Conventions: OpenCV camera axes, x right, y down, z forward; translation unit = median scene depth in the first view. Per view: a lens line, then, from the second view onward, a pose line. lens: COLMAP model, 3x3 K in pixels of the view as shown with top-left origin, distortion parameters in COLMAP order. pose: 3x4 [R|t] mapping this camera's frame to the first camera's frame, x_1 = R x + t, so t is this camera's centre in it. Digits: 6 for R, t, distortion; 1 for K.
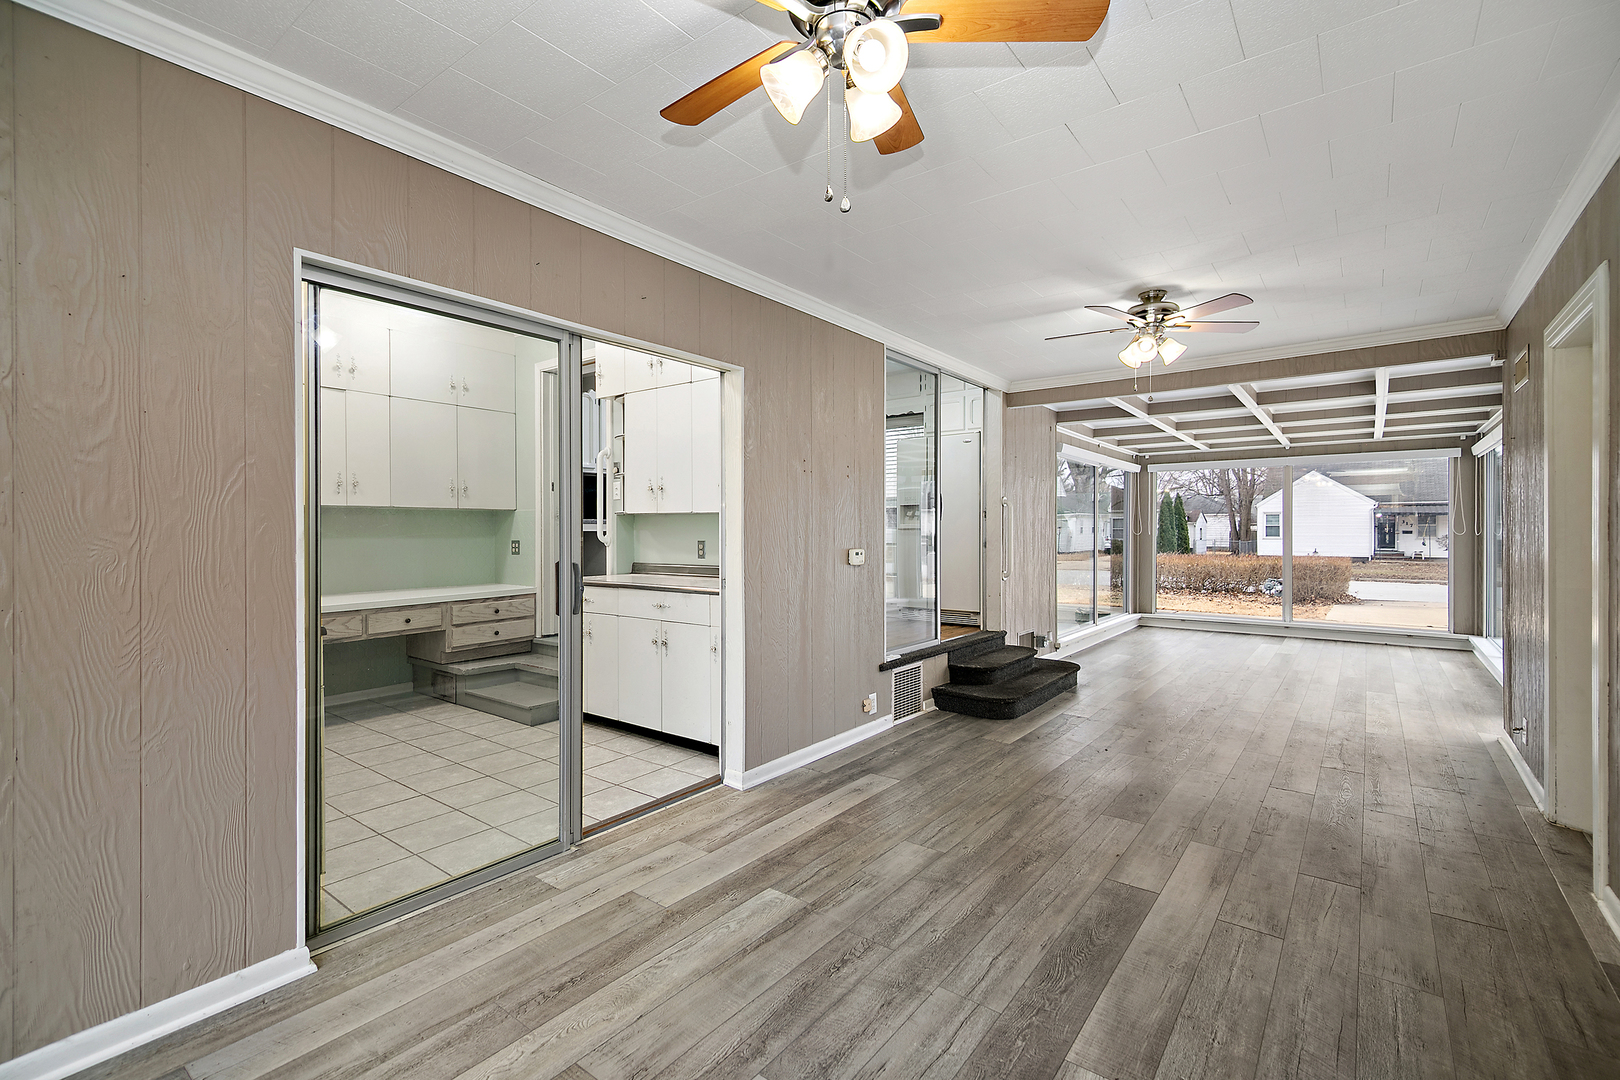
lens RADIAL K [[725.7, 0, 799.8], [0, 725.7, 536.5], [0, 0, 1]] dist [0.000946, -0.001881]
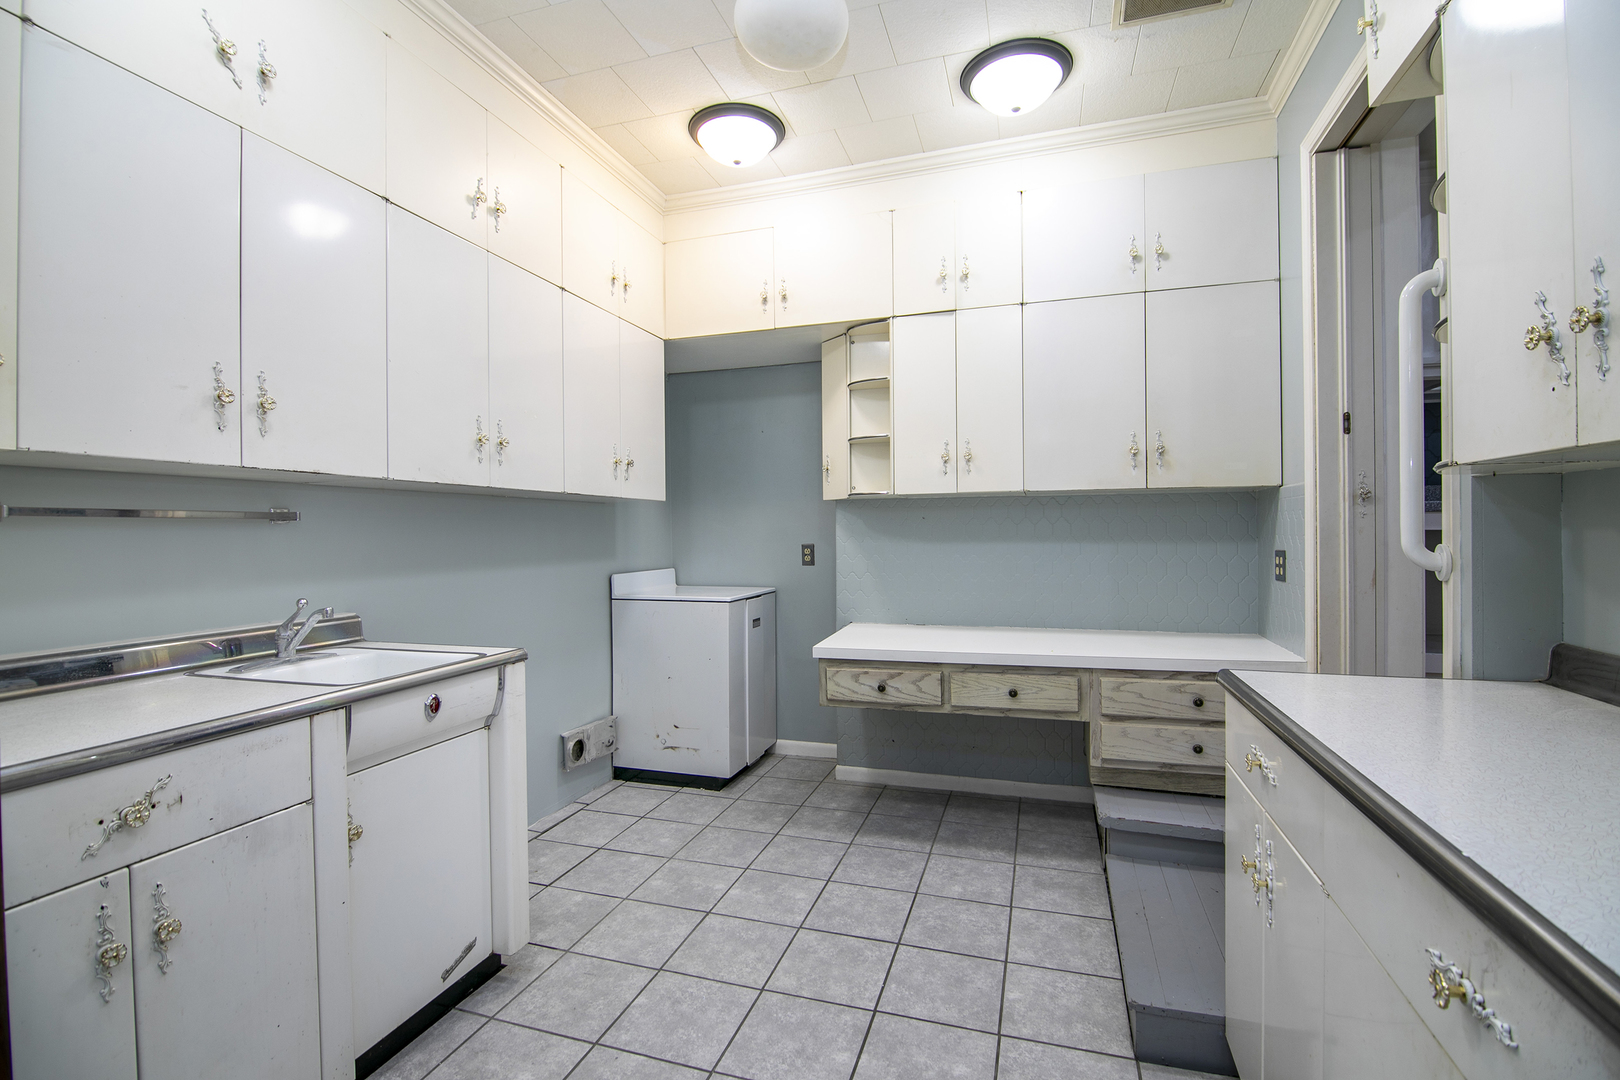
lens RADIAL K [[725.7, 0, 811.1], [0, 725.7, 535.7], [0, 0, 1]] dist [0.000946, -0.001881]
pose [[0.360675, 0.001314, -0.932691, -0.097629], [-0.002432, 0.999997, 0.000468, -0.005837], [0.932689, 0.002100, 0.360677, 0.817700]]
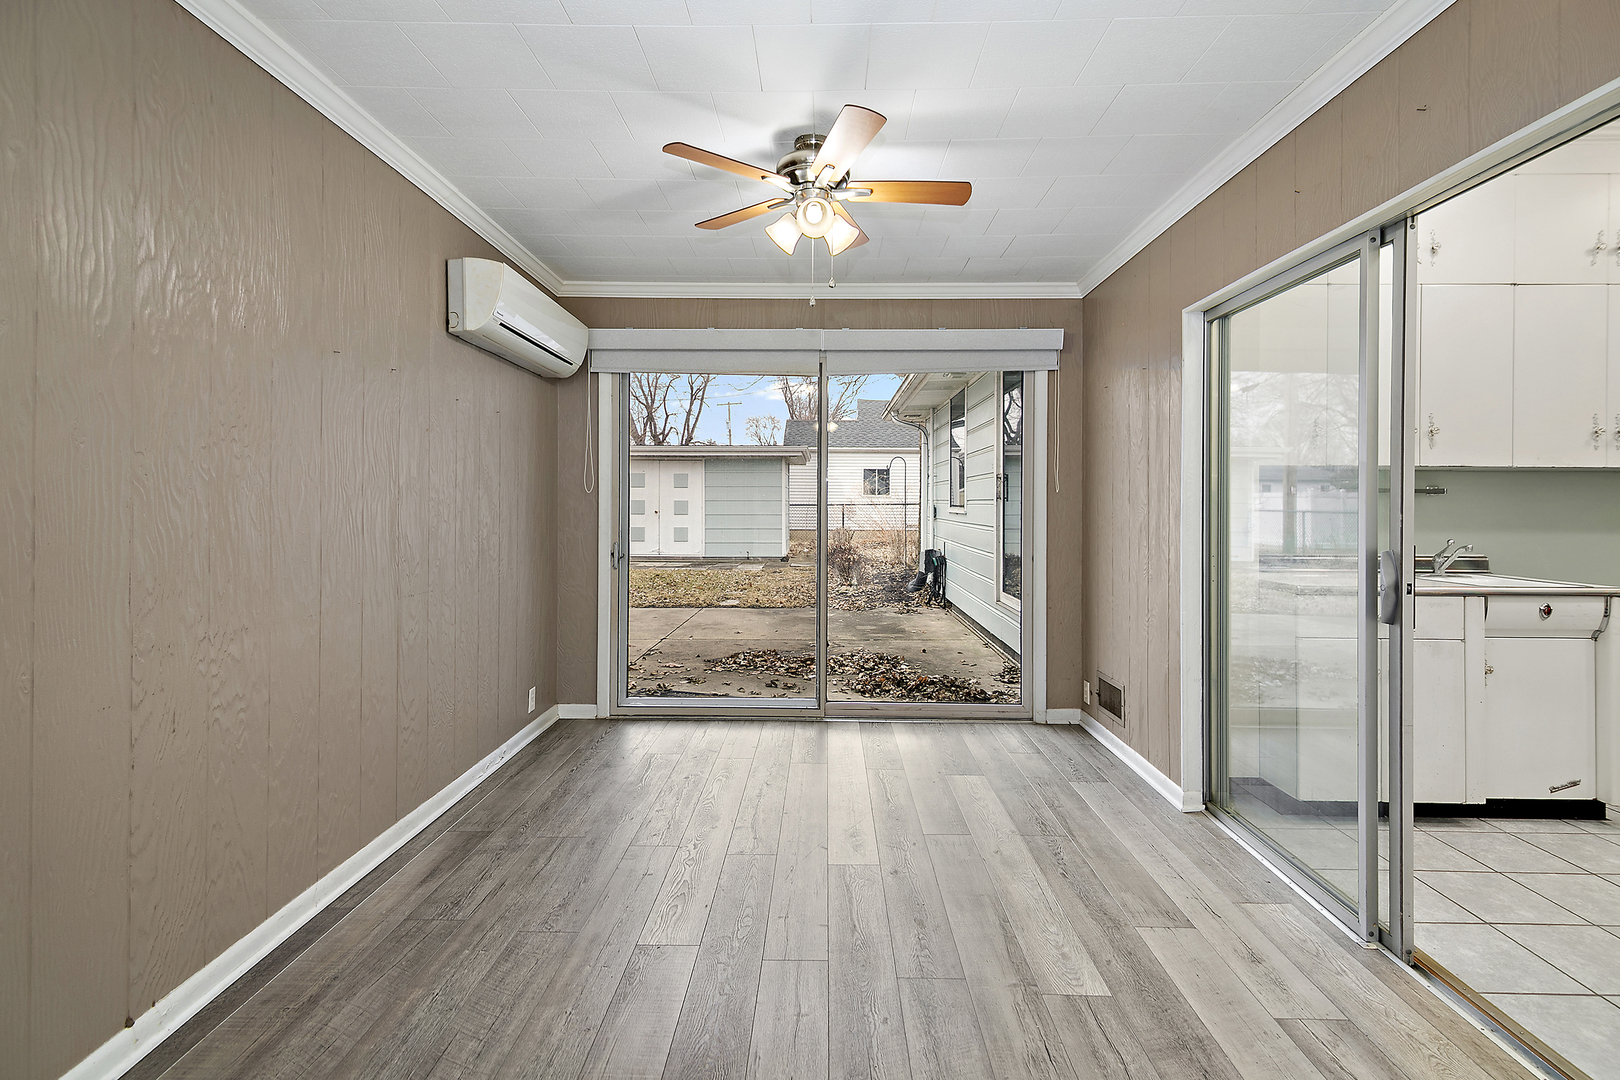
lens RADIAL K [[725.7, 0, 803.9], [0, 725.7, 500.5], [0, 0, 1]] dist [0.000946, -0.001881]
pose [[-0.799071, 0.000799, -0.601236, 0.410960], [-0.007814, 0.999901, 0.011713, -0.011158], [0.601186, 0.014057, -0.798986, 0.891157]]
